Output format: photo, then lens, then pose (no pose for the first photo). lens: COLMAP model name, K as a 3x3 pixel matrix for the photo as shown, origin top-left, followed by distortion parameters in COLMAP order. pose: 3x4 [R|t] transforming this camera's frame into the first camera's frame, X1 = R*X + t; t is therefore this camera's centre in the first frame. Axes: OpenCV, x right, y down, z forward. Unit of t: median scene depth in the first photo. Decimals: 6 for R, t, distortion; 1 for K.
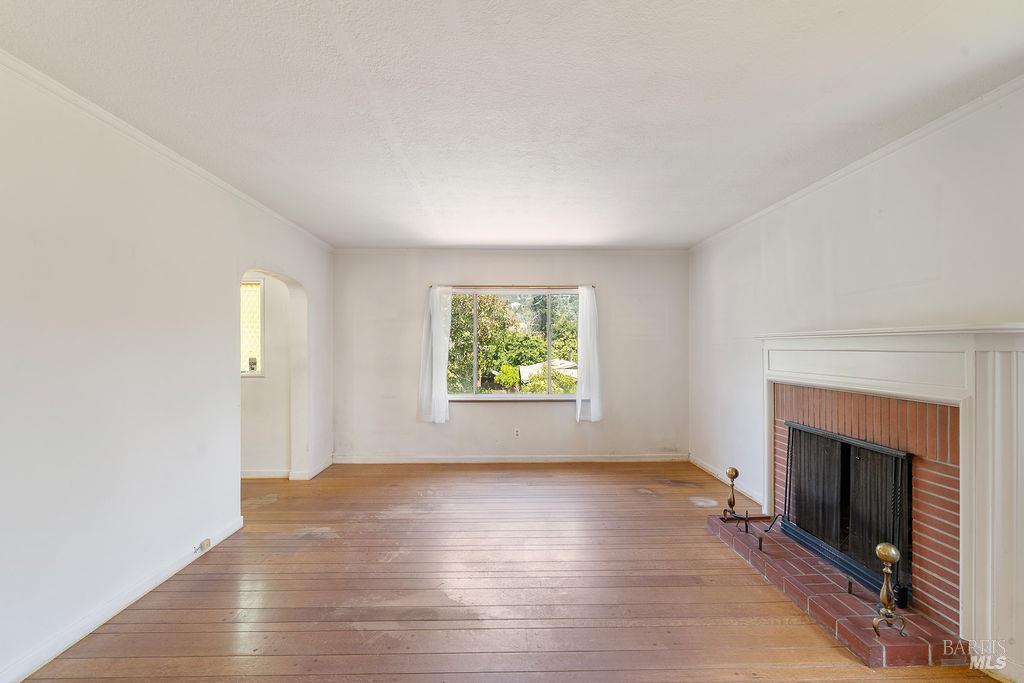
lens RADIAL K [[469.4, 0, 511.4], [0, 469.4, 348.0], [0, 0, 1]] dist [-0.005431, 0.001816]
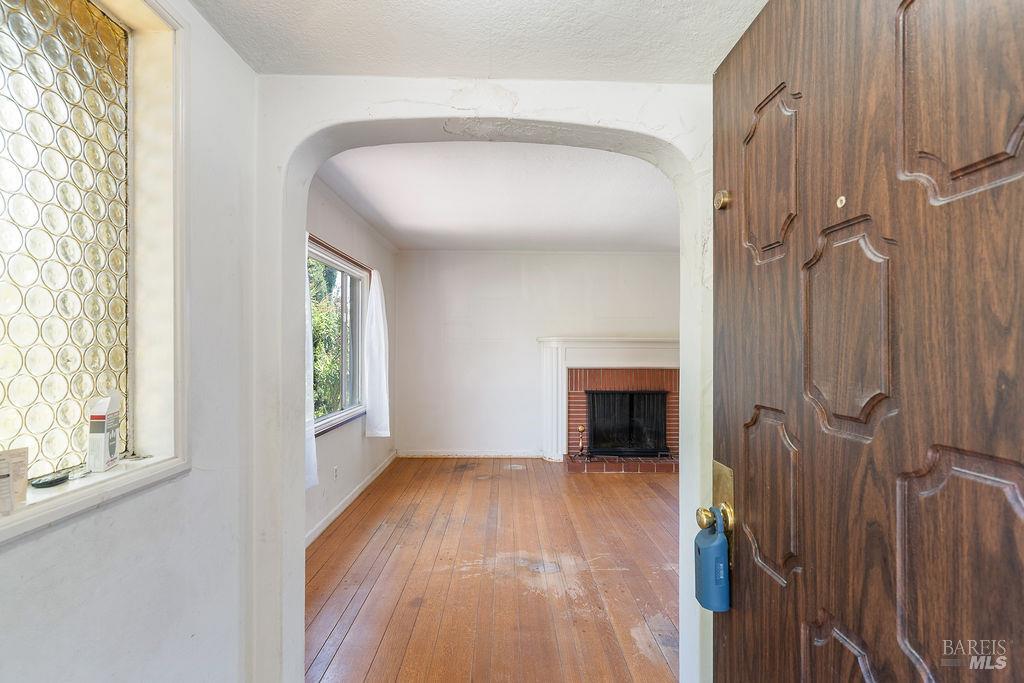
lens RADIAL K [[469.4, 0, 509.3], [0, 469.4, 344.2], [0, 0, 1]] dist [-0.005431, 0.001816]
pose [[0.025873, 0.006794, 0.999642, -0.938432], [0.001717, 0.999975, -0.006841, 0.000359], [-0.999664, 0.001894, 0.025860, 1.048438]]
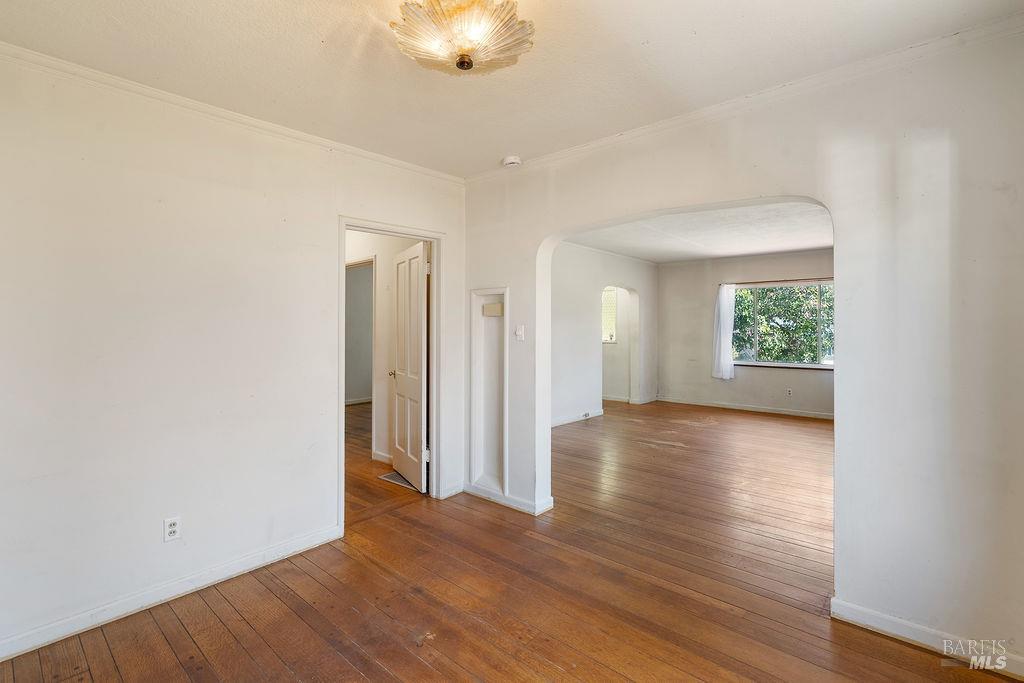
lens RADIAL K [[469.4, 0, 510.6], [0, 469.4, 332.6], [0, 0, 1]] dist [-0.005431, 0.001816]
pose [[0.733473, 0.006507, -0.679688, 0.498137], [-0.000143, 0.999956, 0.009419, 0.004701], [0.679719, -0.006811, 0.733441, -0.740248]]
